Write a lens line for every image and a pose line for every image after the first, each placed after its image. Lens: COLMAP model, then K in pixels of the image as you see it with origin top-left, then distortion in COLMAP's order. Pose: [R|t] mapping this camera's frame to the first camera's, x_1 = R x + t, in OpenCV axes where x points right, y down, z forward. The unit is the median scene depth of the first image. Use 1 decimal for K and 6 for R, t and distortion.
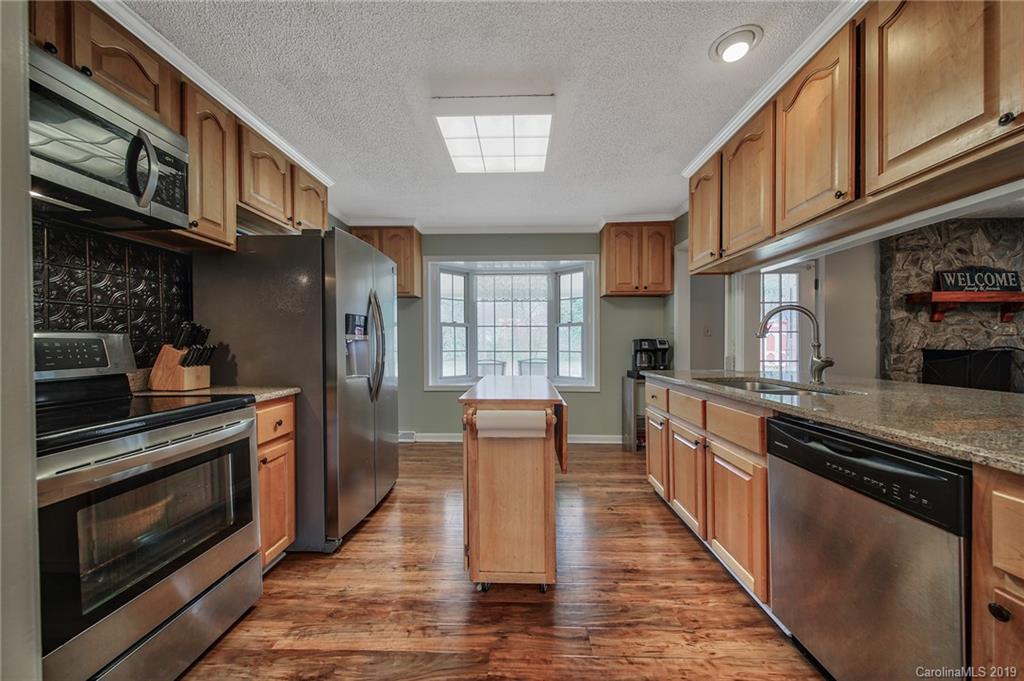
lens RADIAL K [[363.3, 0, 507.9], [0, 363.3, 345.3], [0, 0, 1]] dist [0.000220, -0.000243]
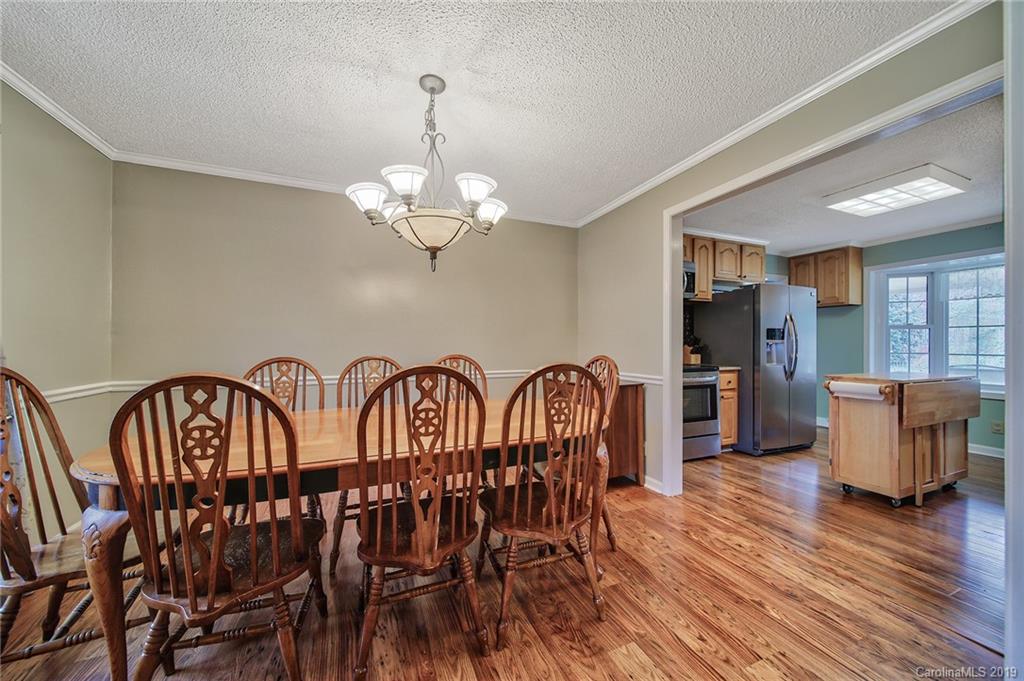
lens RADIAL K [[359.4, 0, 511.3], [0, 359.4, 342.3], [0, 0, 1]] dist [0.001094, -0.000088]
pose [[0.414428, -0.002673, -0.910078, 0.588594], [-0.009178, 0.999933, -0.007117, 0.005567], [0.910036, 0.011302, 0.414375, -0.807793]]
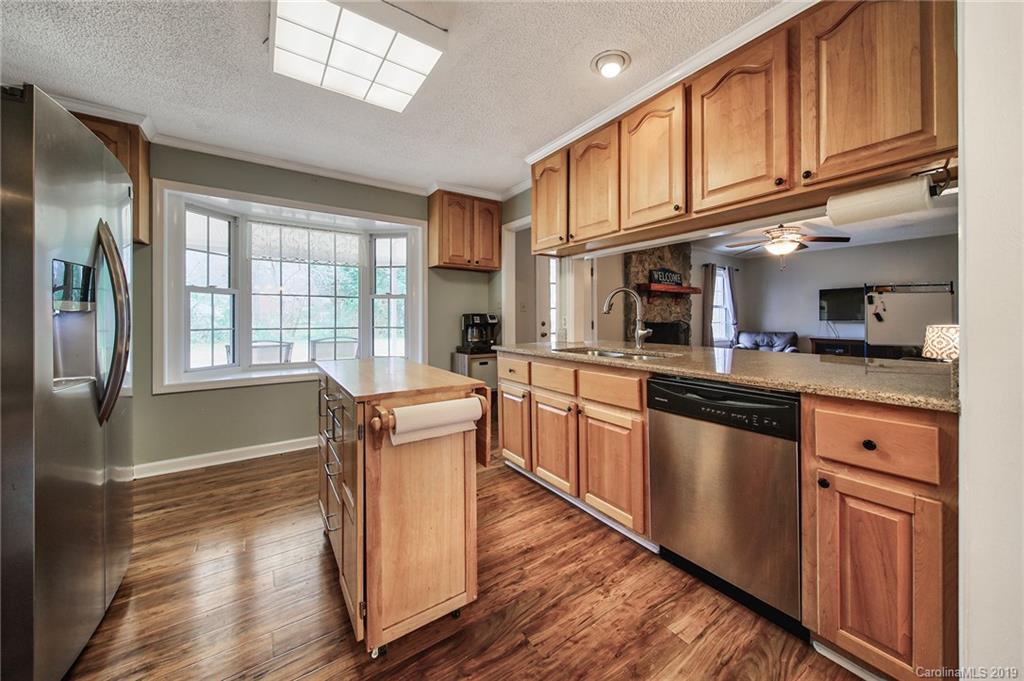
lens RADIAL K [[377.4, 0, 539.1], [0, 377.4, 314.8], [0, 0, 1]] dist [0.002010, 0.000017]
pose [[0.780968, 0.006265, 0.624540, -0.216880], [0.002608, 0.999908, -0.013293, -0.000016], [-0.624566, 0.012010, 0.780880, 0.141433]]
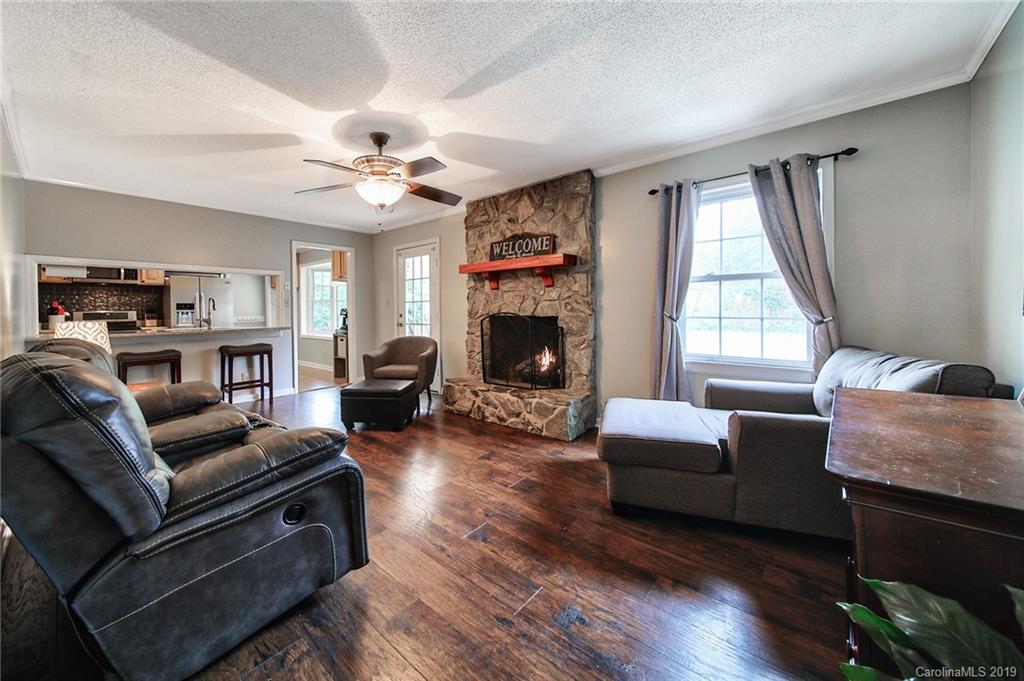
lens RADIAL K [[380.8, 0, 475.8], [0, 380.8, 313.4], [0, 0, 1]] dist [-0.000785, -0.000165]
pose [[0.765109, -0.002325, -0.643897, 3.104061], [0.008286, 0.999946, 0.006235, -0.001231], [0.643848, -0.010106, 0.765087, 0.160402]]
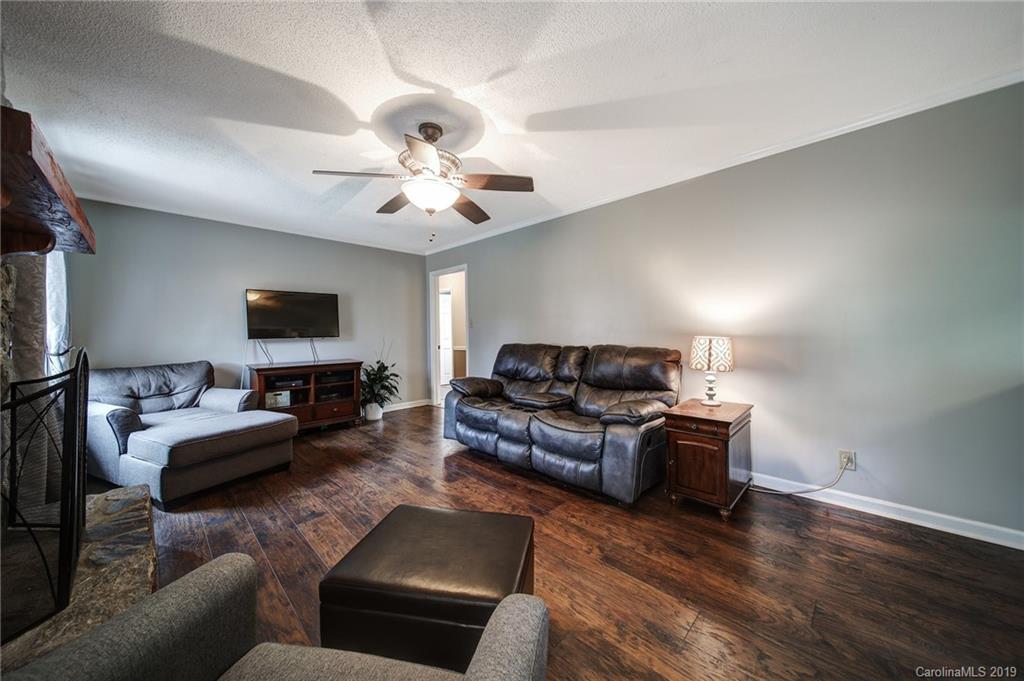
lens RADIAL K [[359.4, 0, 511.3], [0, 359.4, 342.3], [0, 0, 1]] dist [0.001094, -0.000088]
pose [[-0.737599, -0.011032, 0.675149, 1.231189], [0.012709, 0.999463, 0.030216, -0.011684], [-0.675119, 0.030867, -0.737063, 1.505849]]
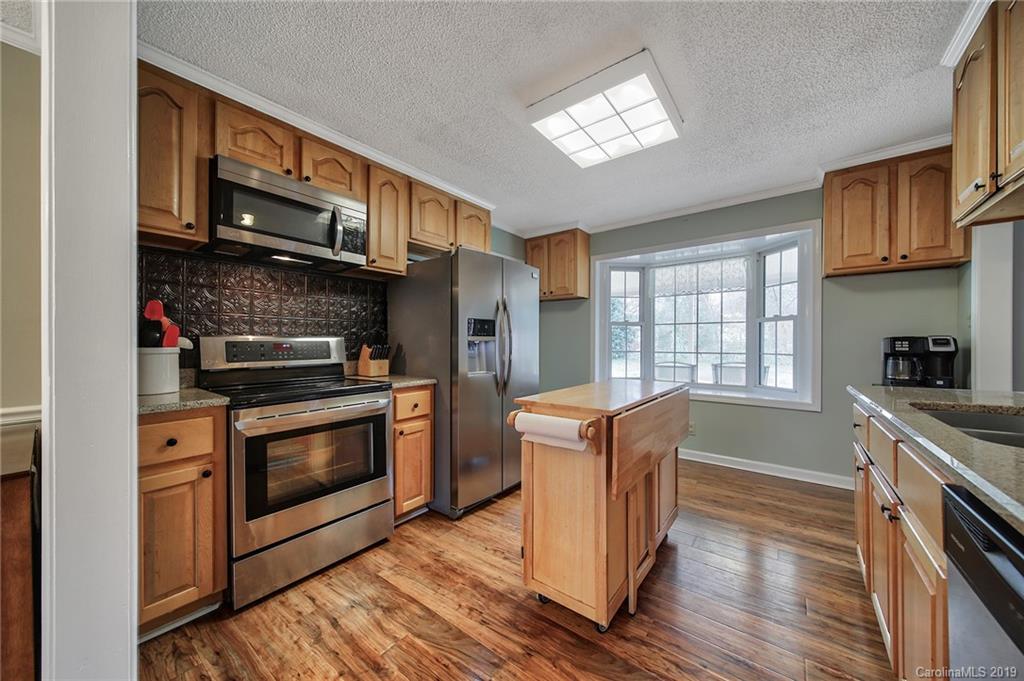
lens RADIAL K [[359.4, 0, 511.3], [0, 359.4, 342.3], [0, 0, 1]] dist [0.001094, -0.000088]
pose [[0.810579, -0.001342, -0.585627, 0.306444], [-0.002461, 0.999981, -0.005699, -0.003977], [0.585624, 0.006061, 0.810560, 0.125311]]
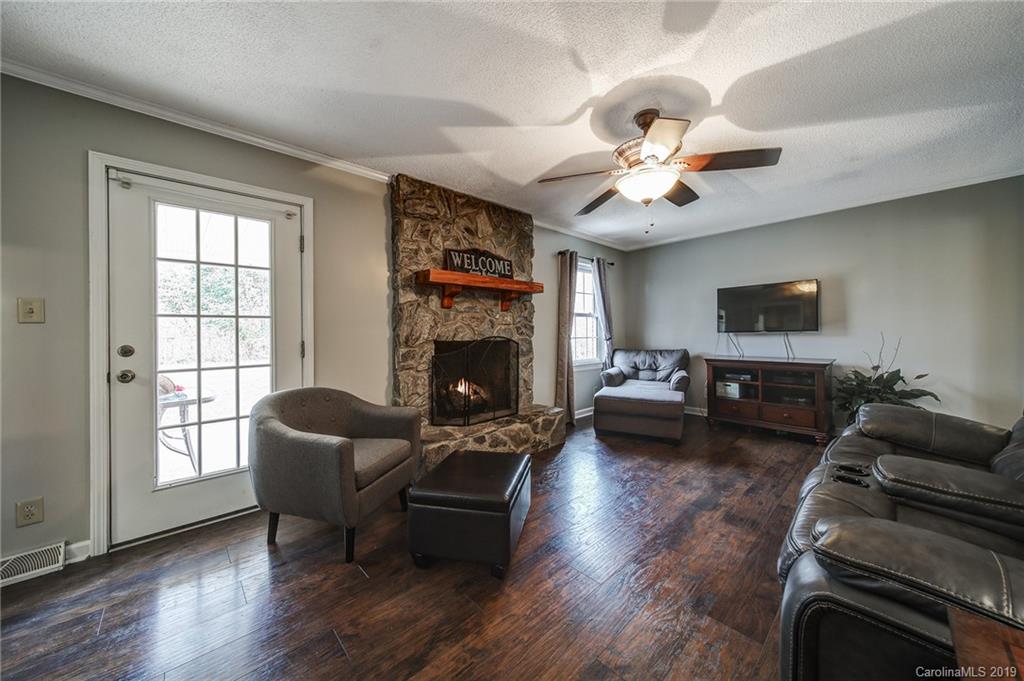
lens RADIAL K [[356.3, 0, 510.3], [0, 356.3, 337.3], [0, 0, 1]] dist [-0.000123, -0.000058]
pose [[0.705242, -0.019276, 0.708704, 1.146702], [0.014824, 0.999813, 0.012442, -0.007582], [-0.708811, 0.001731, 0.705396, 0.505931]]
